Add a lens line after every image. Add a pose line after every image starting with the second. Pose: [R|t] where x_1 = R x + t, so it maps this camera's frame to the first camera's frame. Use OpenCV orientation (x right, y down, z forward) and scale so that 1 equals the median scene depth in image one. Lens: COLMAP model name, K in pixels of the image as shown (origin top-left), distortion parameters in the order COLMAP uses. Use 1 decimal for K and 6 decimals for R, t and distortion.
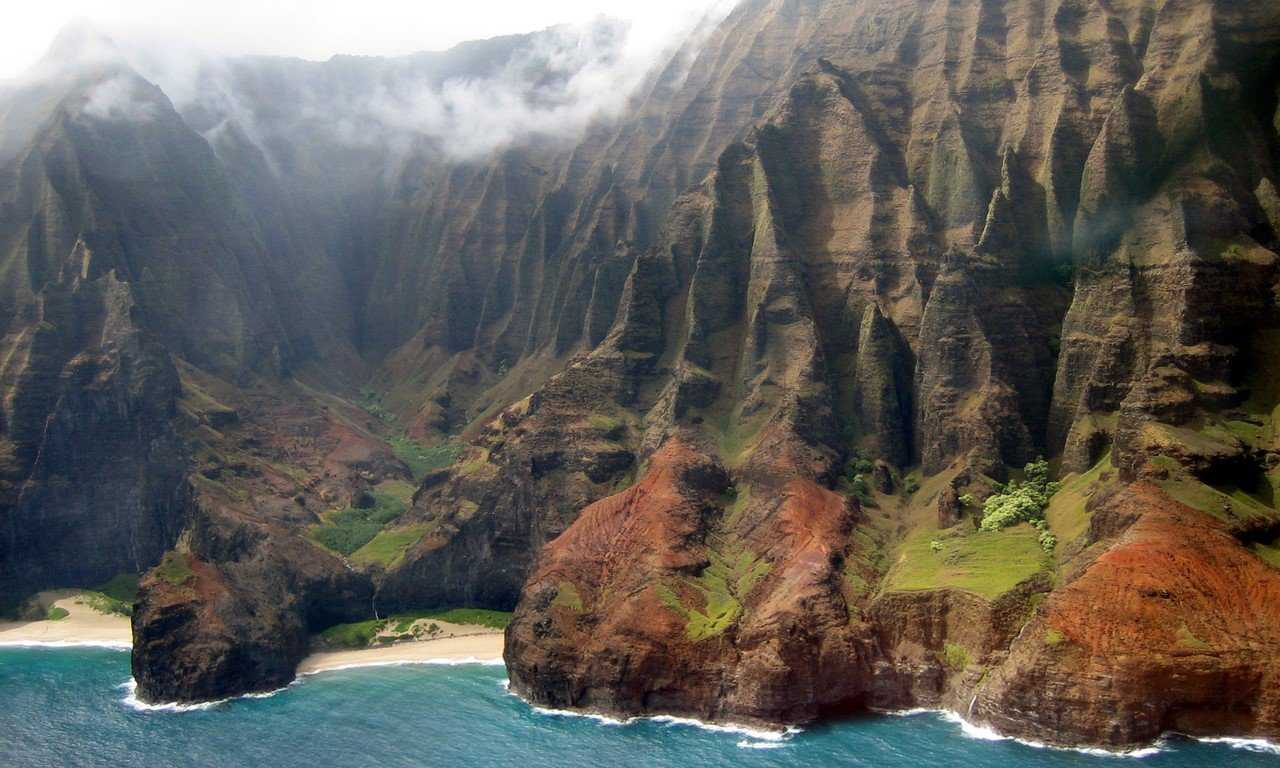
lens RADIAL K [[1375.3, 0, 636.7], [0, 1375.3, 452.9], [0, 0, 1]] dist [-0.101287, 0.000000]
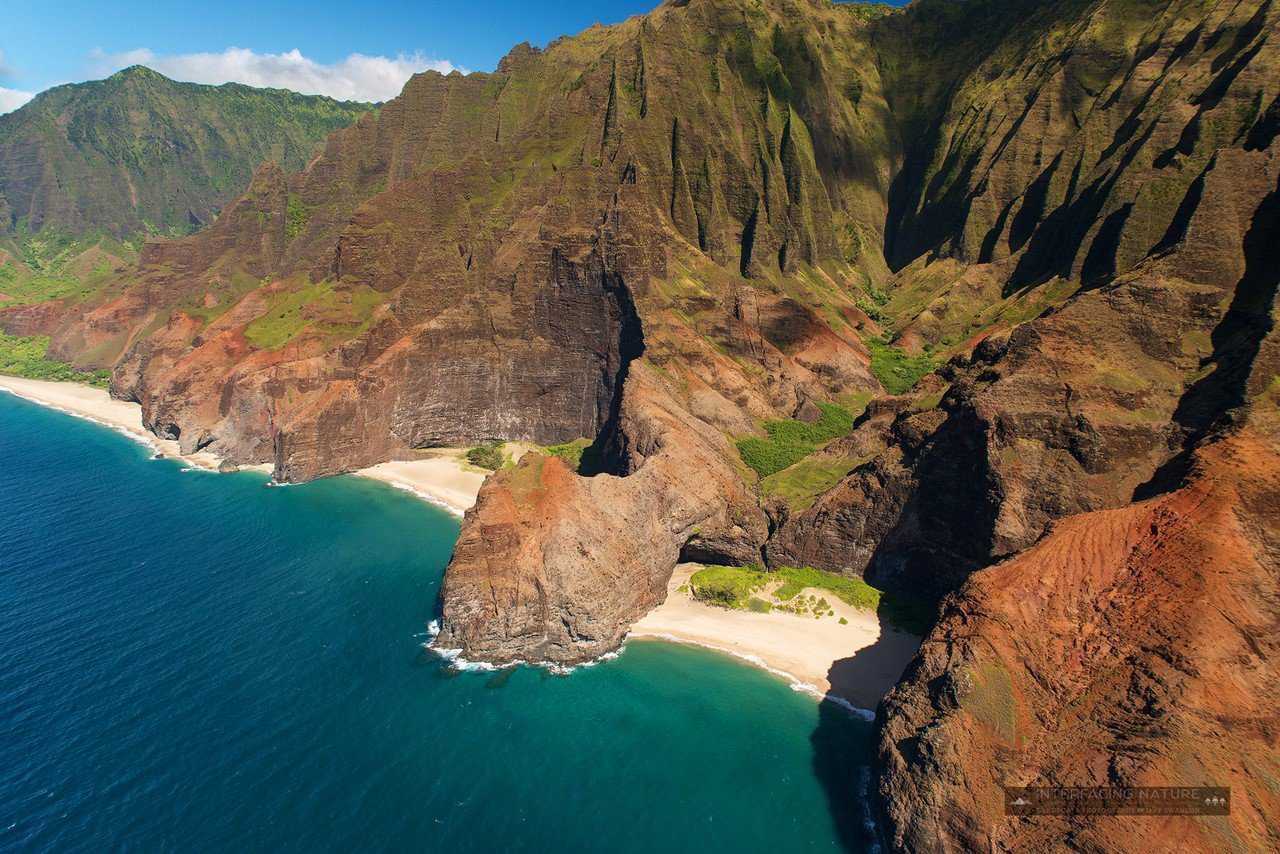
lens RADIAL K [[874.2, 0, 635.0], [0, 874.2, 426.6], [0, 0, 1]] dist [0.026674, -0.022594]
pose [[0.862679, 0.184729, -0.470807, -0.020059], [-0.129737, 0.980587, 0.147027, -0.030200], [0.488828, -0.065755, 0.869899, 0.464001]]
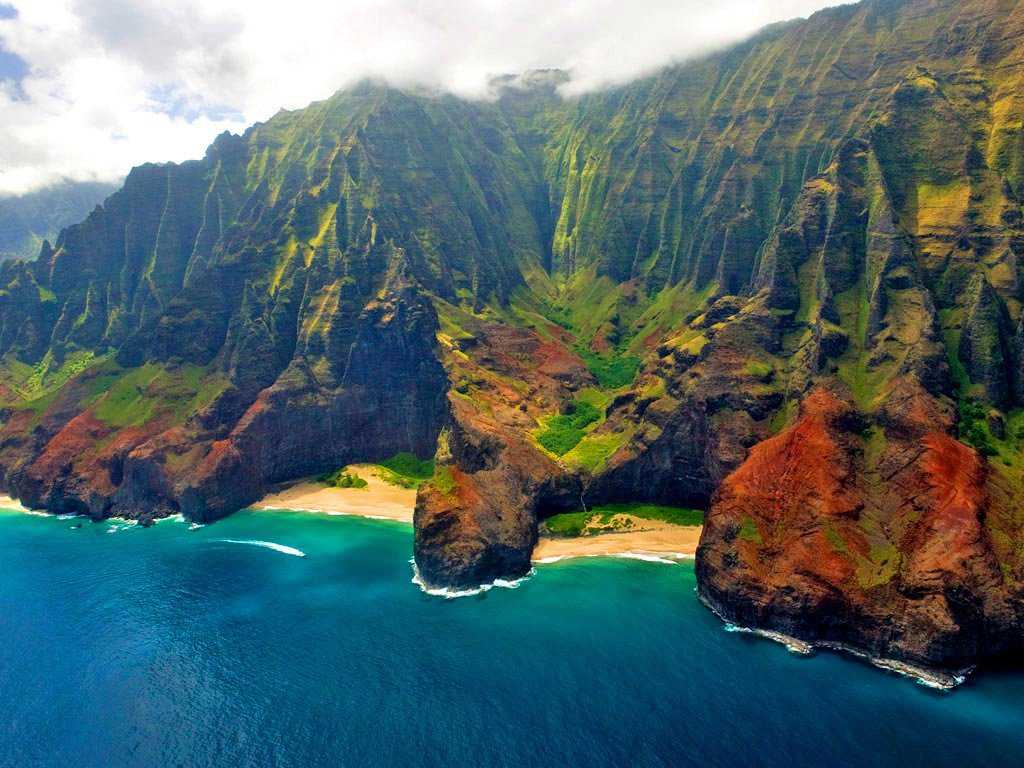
lens RADIAL K [[852.0, 0, 507.7], [0, 852.0, 384.2], [0, 0, 1]] dist [-0.108379, 0.101619]
pose [[0.974487, 0.019663, -0.223580, -0.072039], [0.000606, 0.995921, 0.090232, -0.075141], [0.224442, -0.088066, 0.970500, 0.157099]]
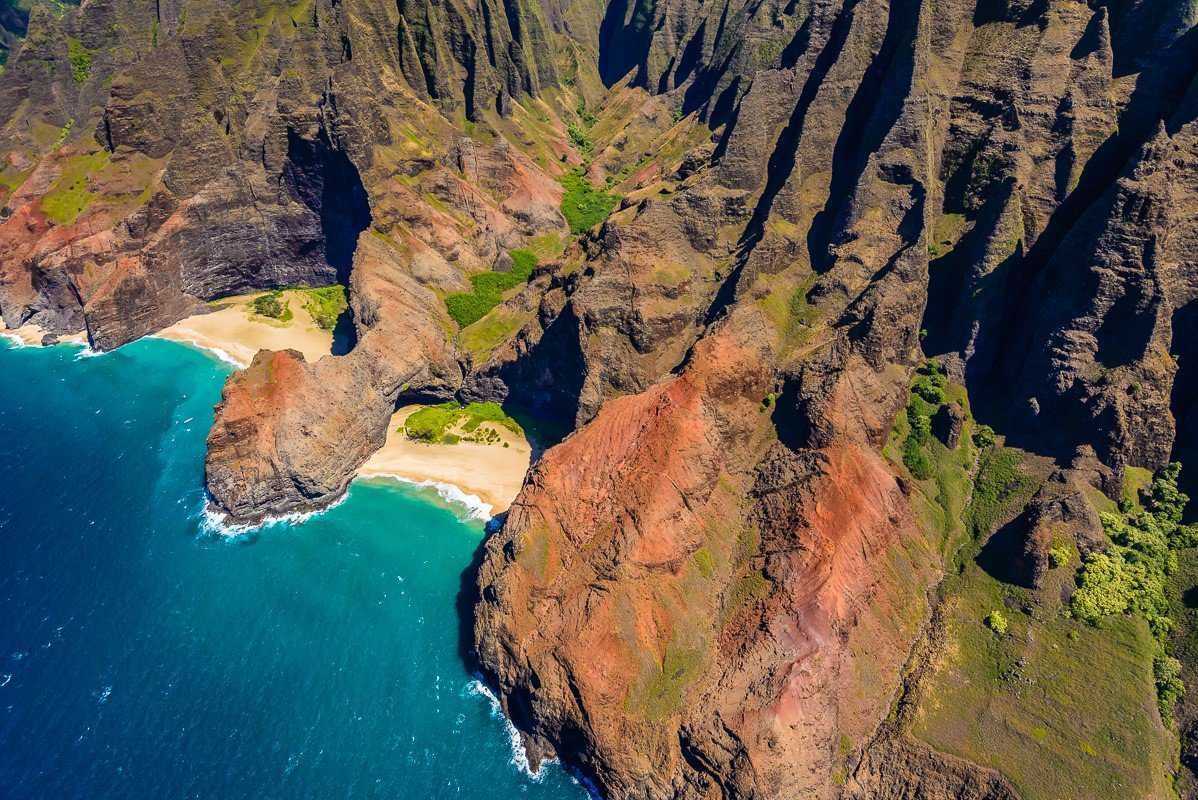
lens RADIAL K [[636.8, 0, 598.0], [0, 636.8, 402.6], [0, 0, 1]] dist [-0.010062, -0.011874]
pose [[0.949590, 0.216097, -0.227114, 0.048132], [-0.093839, 0.887177, 0.451787, -0.134355], [0.299120, -0.407700, 0.862733, 0.516861]]
